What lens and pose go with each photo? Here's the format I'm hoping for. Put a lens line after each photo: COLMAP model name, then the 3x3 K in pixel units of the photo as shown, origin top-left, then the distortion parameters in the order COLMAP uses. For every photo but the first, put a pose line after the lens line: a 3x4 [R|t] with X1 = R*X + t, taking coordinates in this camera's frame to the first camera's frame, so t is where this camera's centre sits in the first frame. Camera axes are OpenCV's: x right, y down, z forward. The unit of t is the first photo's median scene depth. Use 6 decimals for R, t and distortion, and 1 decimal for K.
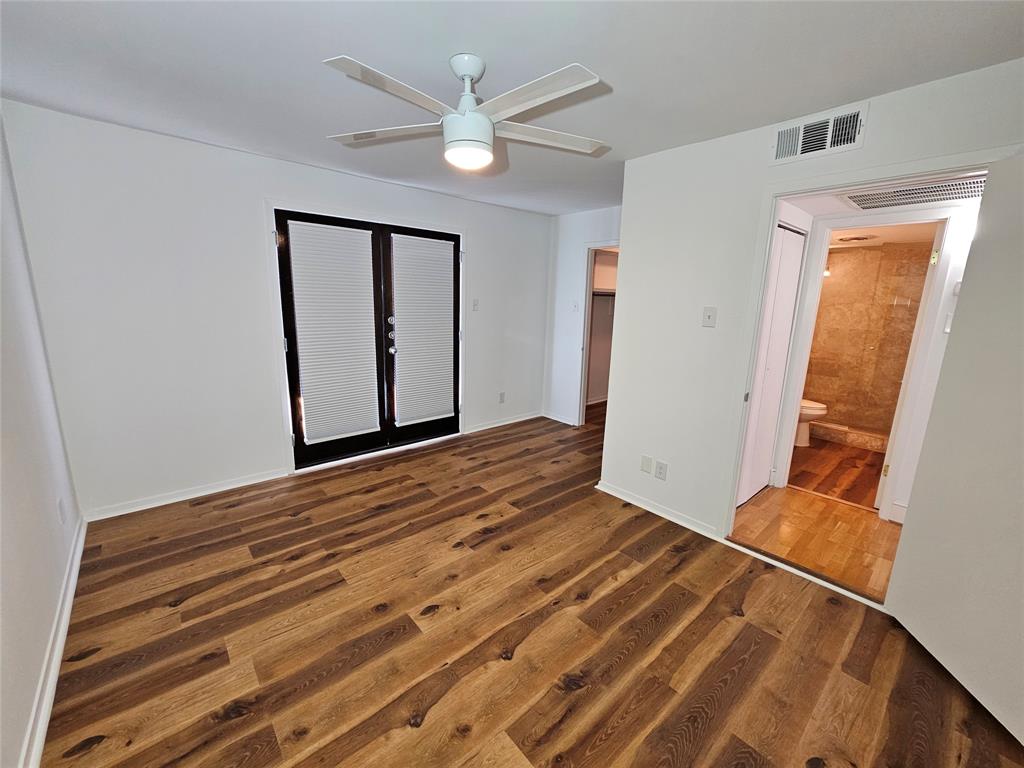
lens RADIAL K [[418.3, 0, 518.3], [0, 418.3, 381.8], [0, 0, 1]] dist [-0.000148, 0.000532]
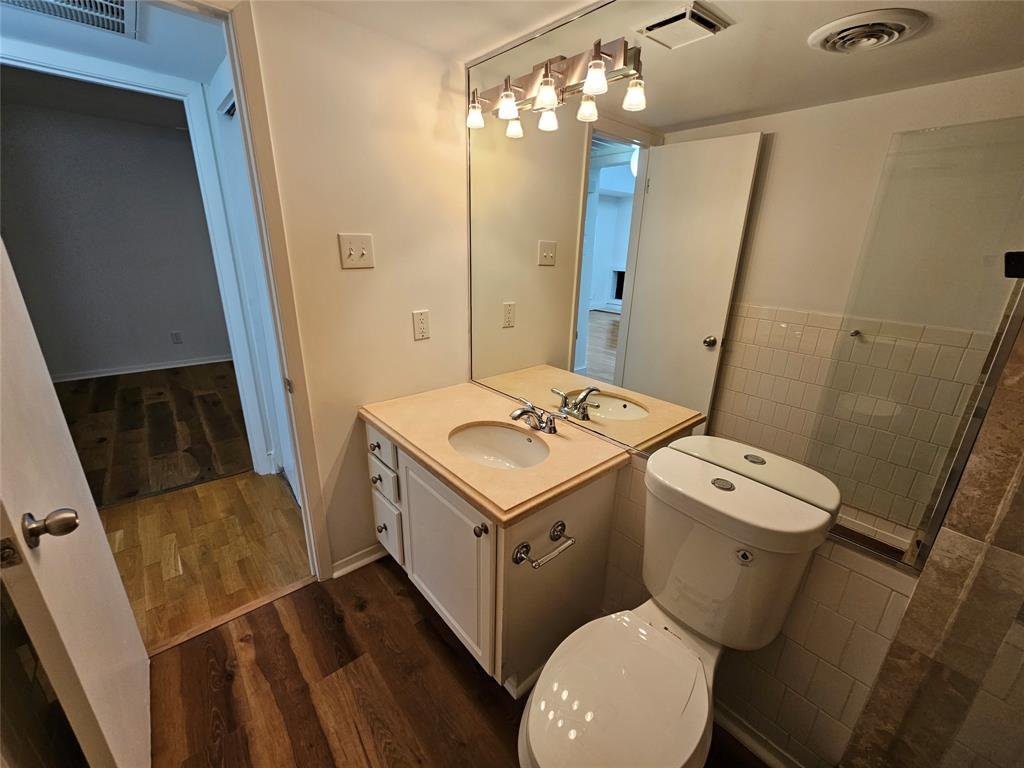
lens RADIAL K [[418.3, 0, 518.3], [0, 418.3, 381.8], [0, 0, 1]] dist [-0.000148, 0.000532]
pose [[-0.010079, 0.290931, -0.956691, 1.341581], [-0.228283, 0.930805, 0.285464, -0.242824], [0.973543, 0.221273, 0.057033, 1.455918]]
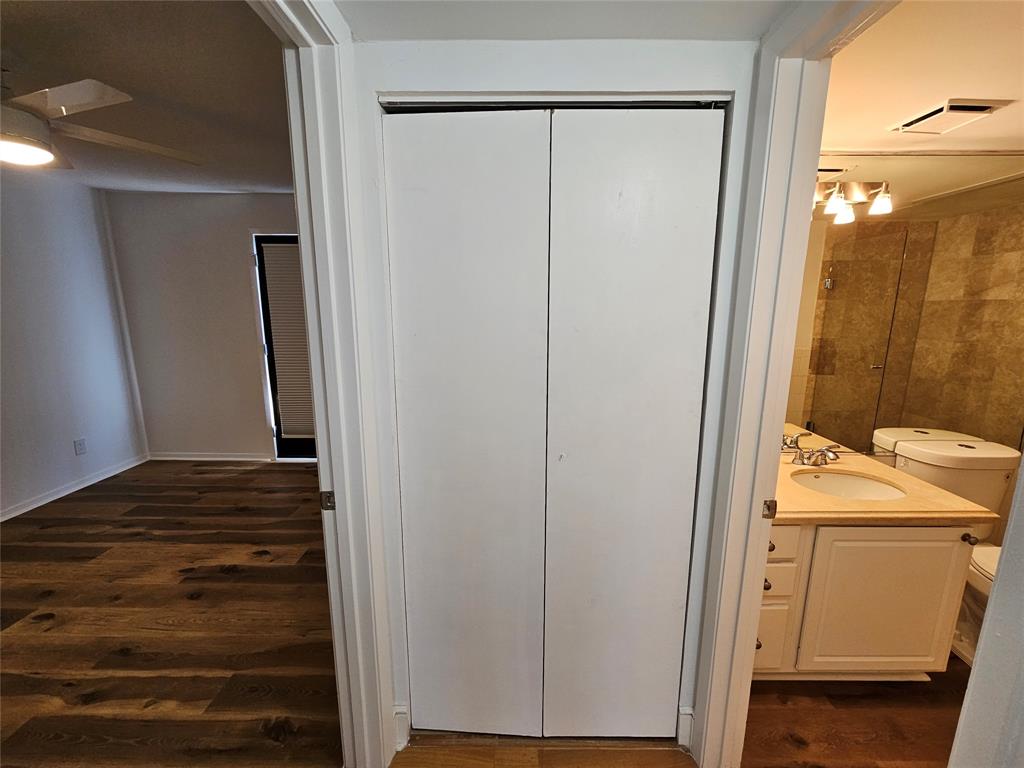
lens RADIAL K [[417.5, 0, 516.9], [0, 417.5, 382.6], [0, 0, 1]] dist [0.000741, -0.000423]
pose [[0.742009, 0.095659, -0.663530, 0.894111], [-0.117899, 0.992961, 0.011308, -0.110325], [0.659942, 0.069839, 0.748064, 0.700044]]
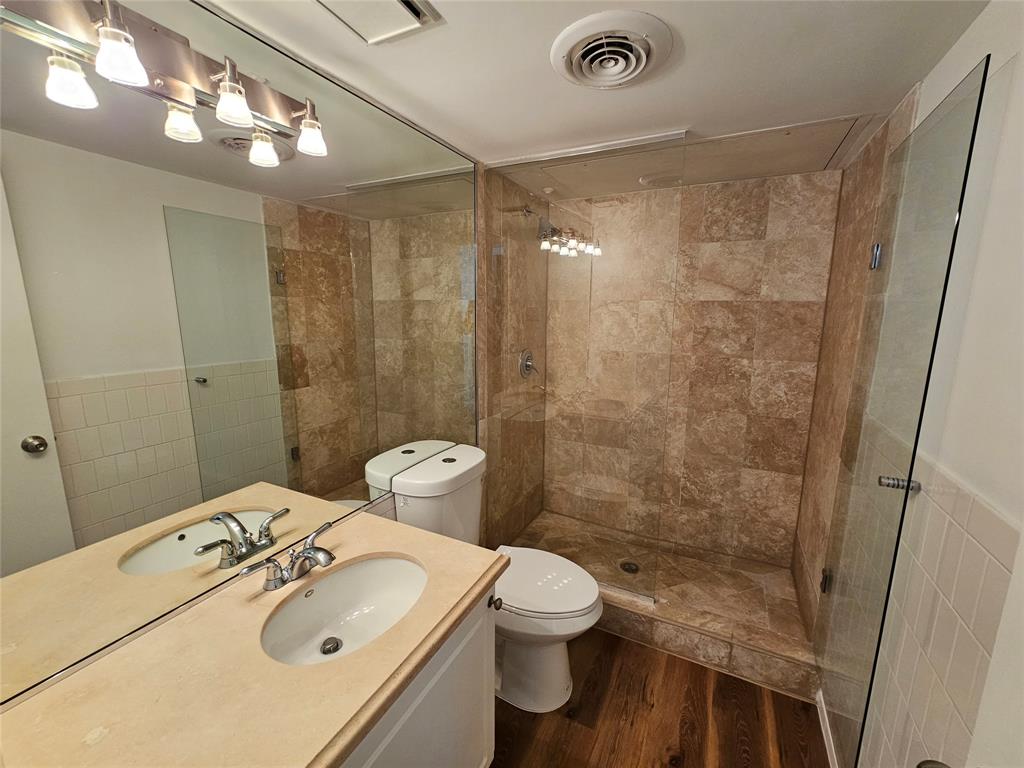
lens RADIAL K [[418.3, 0, 518.3], [0, 418.3, 381.8], [0, 0, 1]] dist [-0.000148, 0.000532]
pose [[0.929562, -0.082891, 0.359227, 0.879309], [0.091448, 0.995786, -0.006860, -0.185733], [-0.357144, 0.039227, 0.933225, 1.078716]]
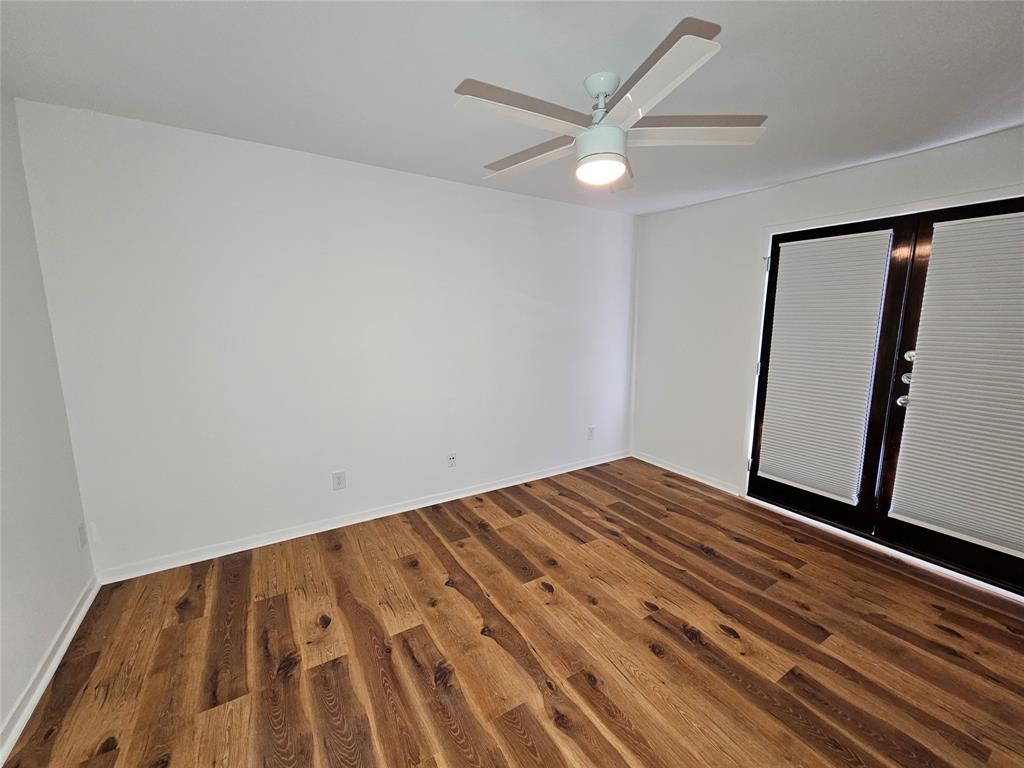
lens RADIAL K [[417.5, 0, 516.9], [0, 417.5, 382.6], [0, 0, 1]] dist [0.000741, -0.000423]
pose [[-0.164325, 0.125154, -0.978434, 0.613685], [-0.209359, 0.964894, 0.158583, -0.111355], [0.963933, 0.230903, -0.132354, 0.686405]]
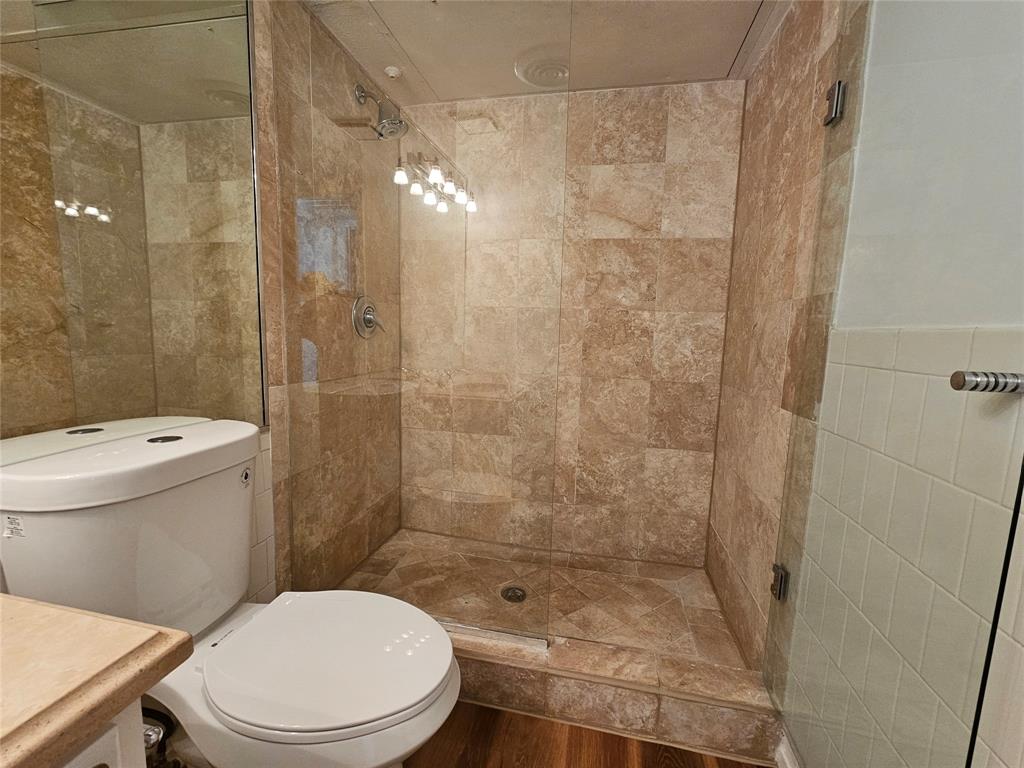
lens RADIAL K [[420.0, 0, 517.1], [0, 420.0, 380.0], [0, 0, 1]] dist [-0.004152, -0.000221]
pose [[0.804680, -0.073720, 0.589114, 1.024398], [0.112128, 0.993275, -0.028862, -0.091728], [-0.583024, 0.089280, 0.807534, 1.272826]]
